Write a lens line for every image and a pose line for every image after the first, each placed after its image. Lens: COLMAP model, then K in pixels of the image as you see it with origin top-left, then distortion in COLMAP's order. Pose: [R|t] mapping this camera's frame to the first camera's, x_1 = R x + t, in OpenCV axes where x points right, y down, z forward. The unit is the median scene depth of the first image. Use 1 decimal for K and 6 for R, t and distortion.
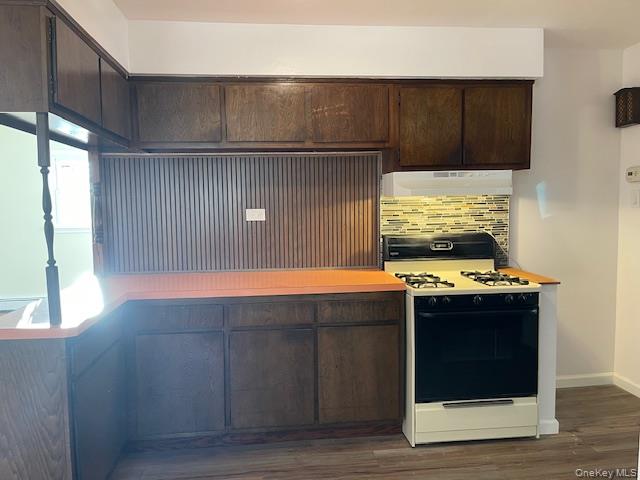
lens RADIAL K [[477.5, 0, 320.1], [0, 477.5, 240.2], [0, 0, 1]] dist [0.033700, -0.031762]
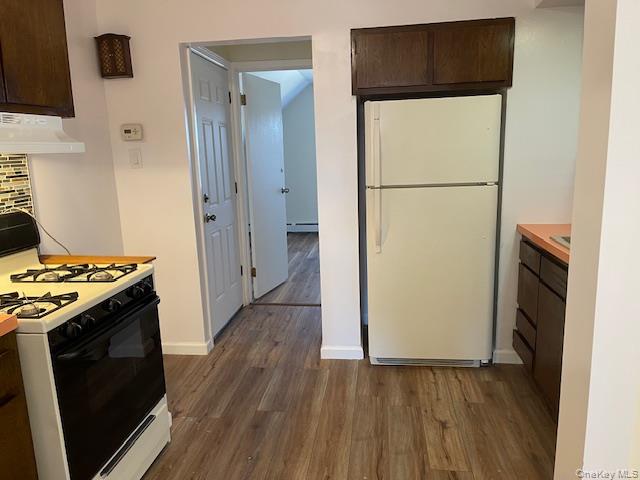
lens RADIAL K [[477.5, 0, 320.6], [0, 477.5, 238.8], [0, 0, 1]] dist [0.033700, -0.031762]
pose [[0.239455, -0.167720, 0.956311, -0.196196], [0.099476, 0.984021, 0.147671, -0.033940], [-0.965798, 0.059769, 0.252313, 0.422709]]
